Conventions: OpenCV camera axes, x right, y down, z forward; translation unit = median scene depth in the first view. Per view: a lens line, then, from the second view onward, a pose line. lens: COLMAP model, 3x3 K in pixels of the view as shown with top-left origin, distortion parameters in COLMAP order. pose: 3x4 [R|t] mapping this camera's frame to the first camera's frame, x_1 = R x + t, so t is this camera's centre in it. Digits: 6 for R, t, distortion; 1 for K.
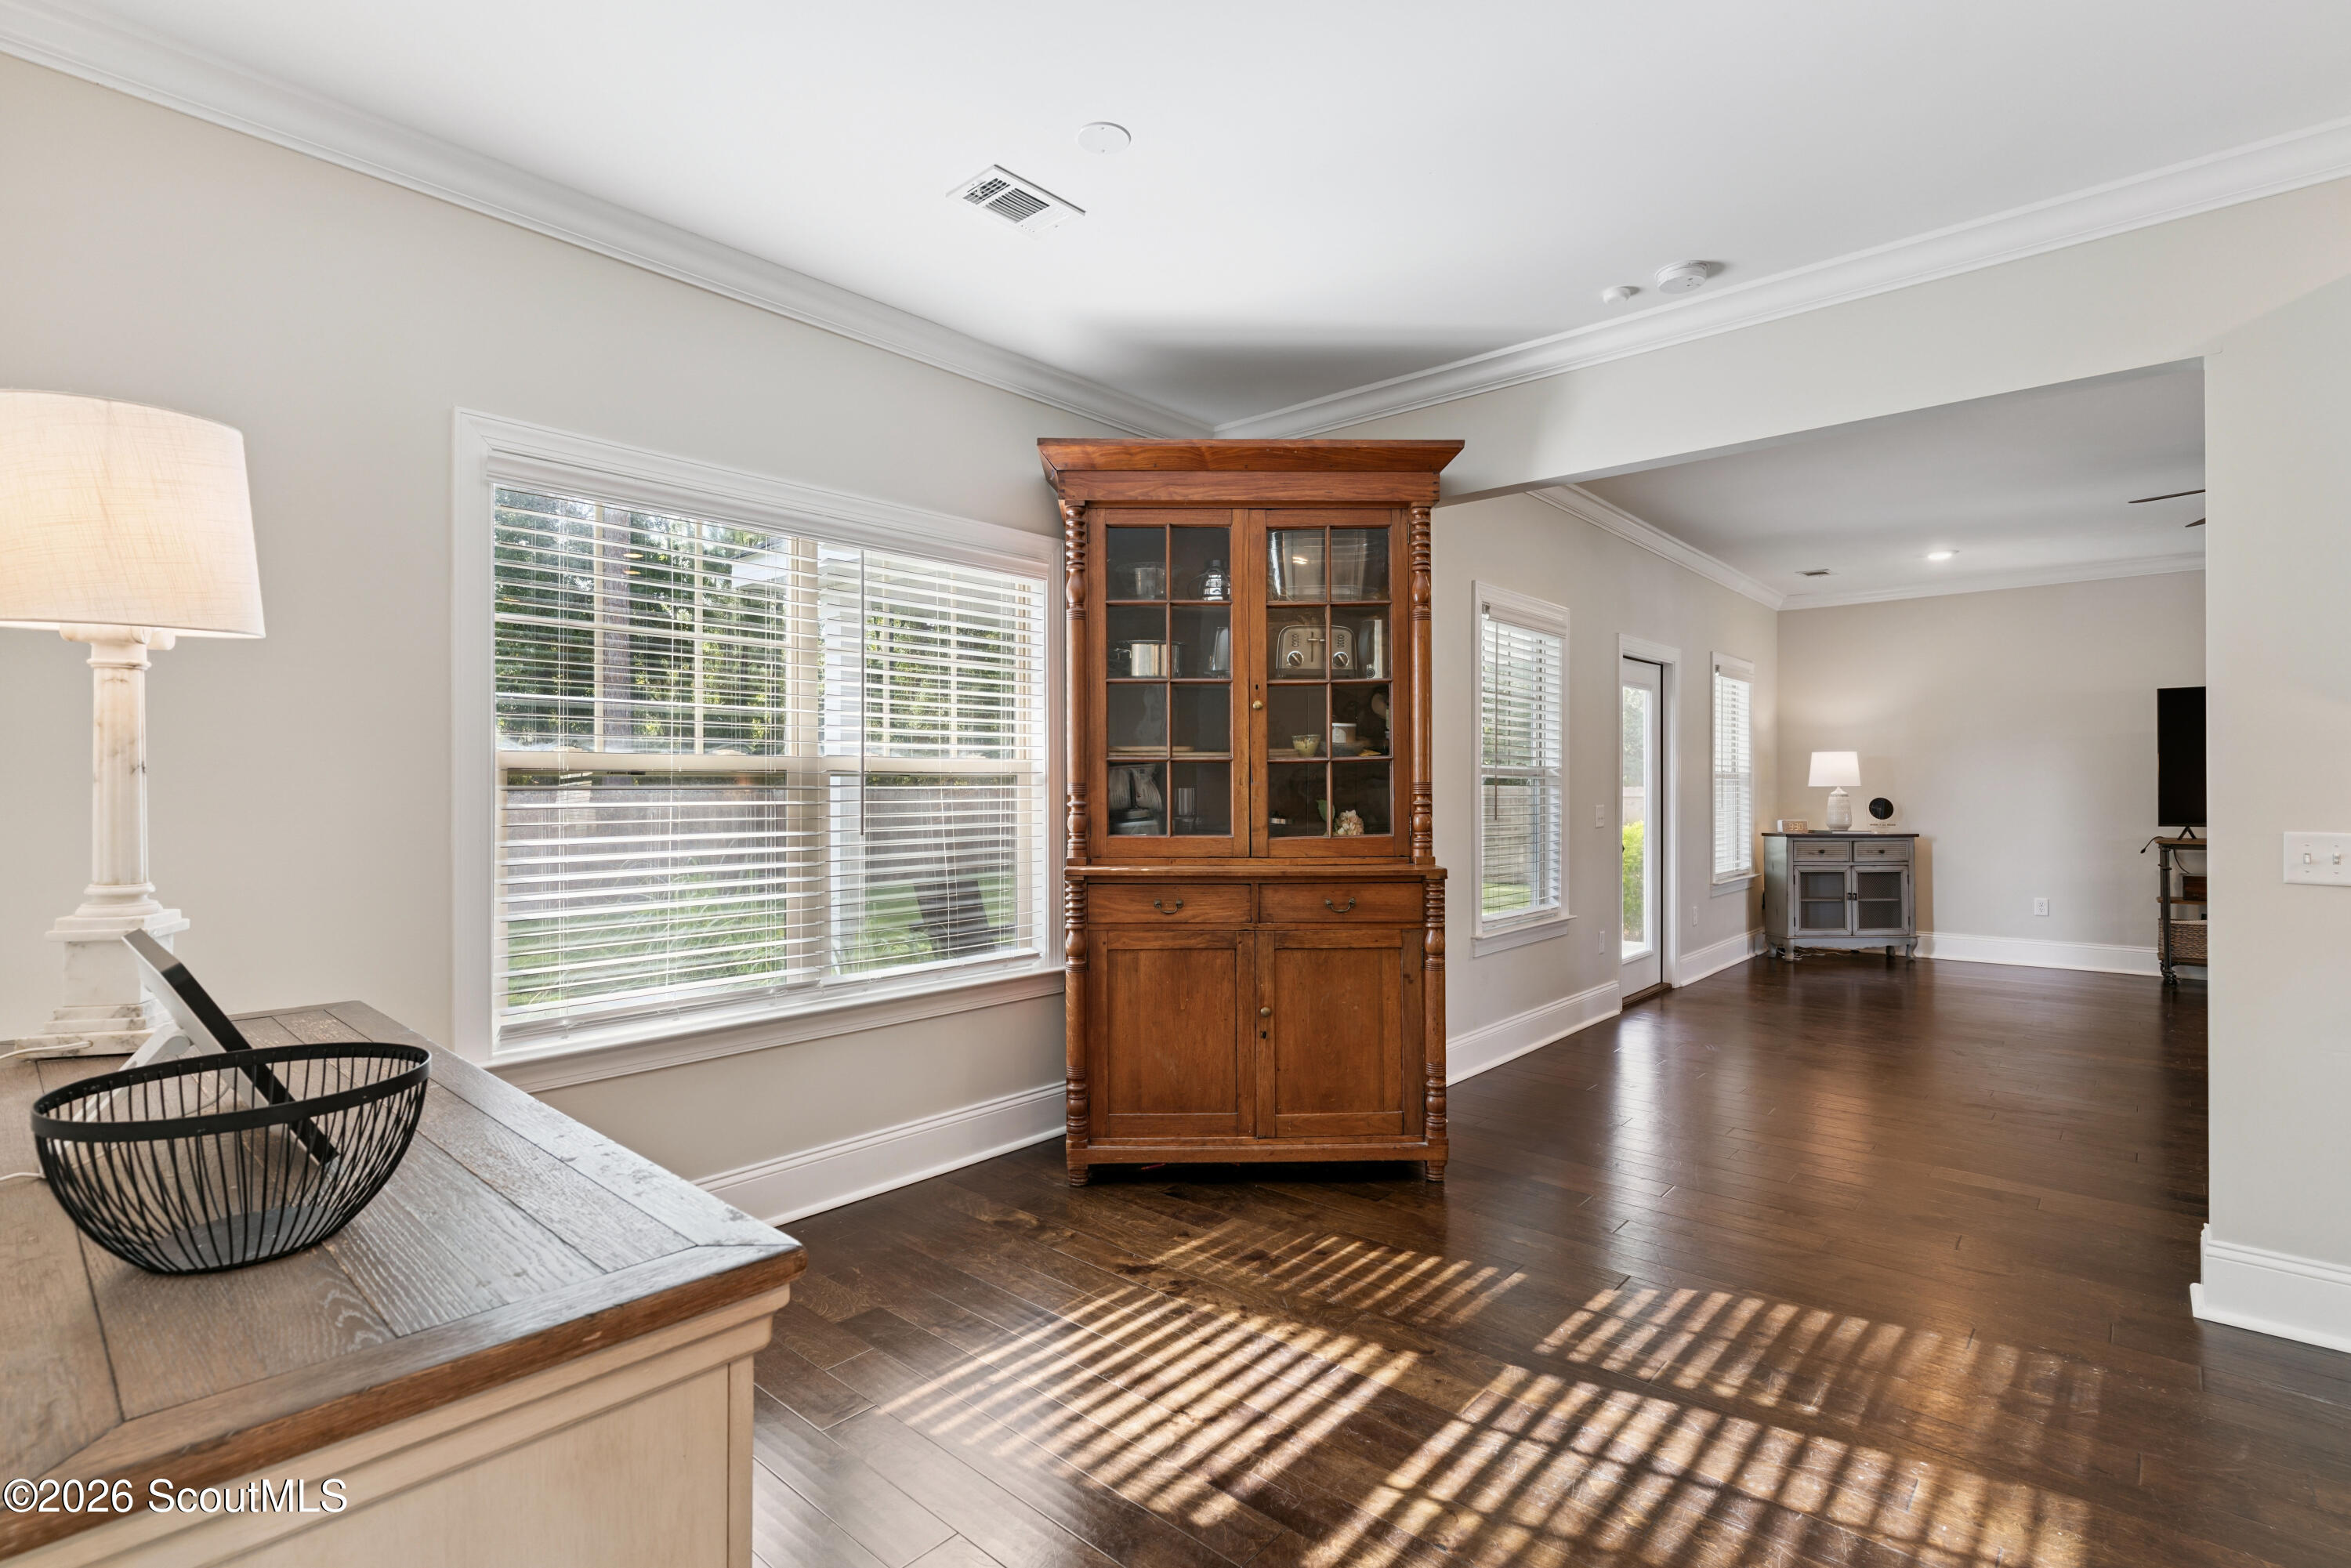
lens RADIAL K [[1113.3, 0, 1157.9], [0, 1113.3, 751.7], [0, 0, 1]] dist [0.001153, -0.000050]
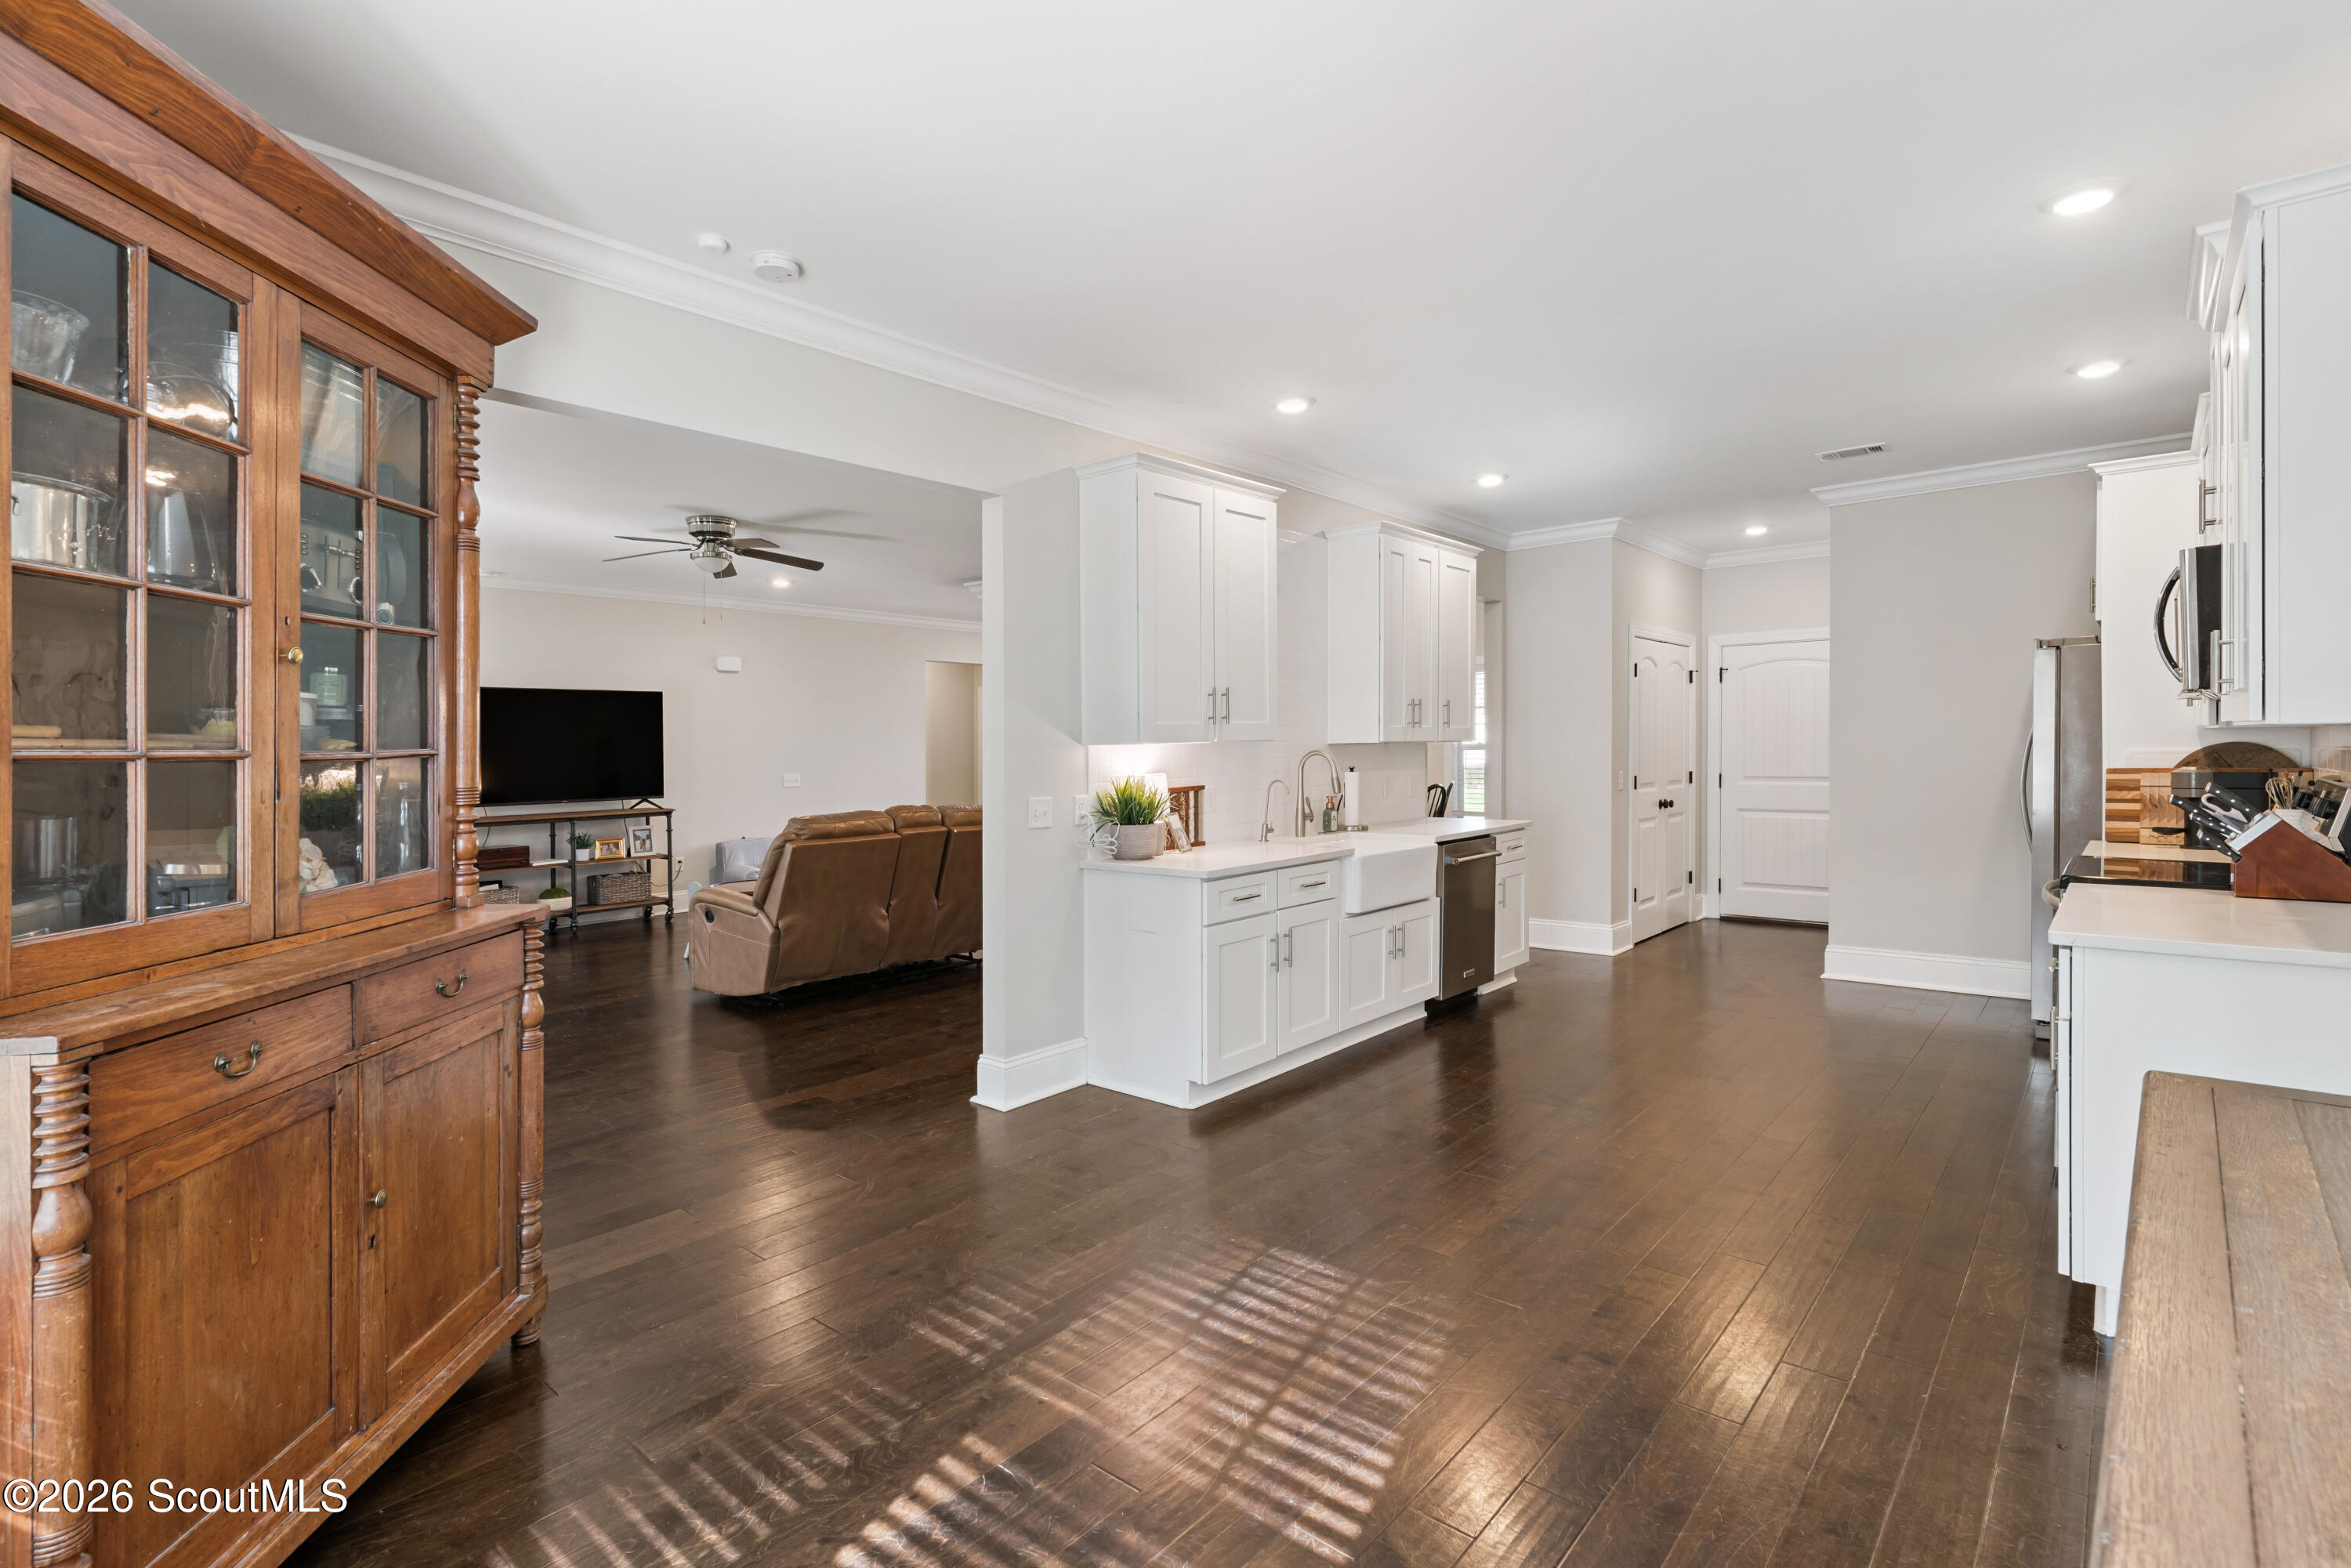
lens RADIAL K [[1113.3, 0, 1157.9], [0, 1113.3, 751.7], [0, 0, 1]] dist [0.001153, -0.000050]
pose [[-0.013690, -0.000511, 0.999906, -0.475540], [-0.004905, 0.999988, 0.000443, 0.002897], [-0.999894, -0.004899, -0.013692, 0.608101]]
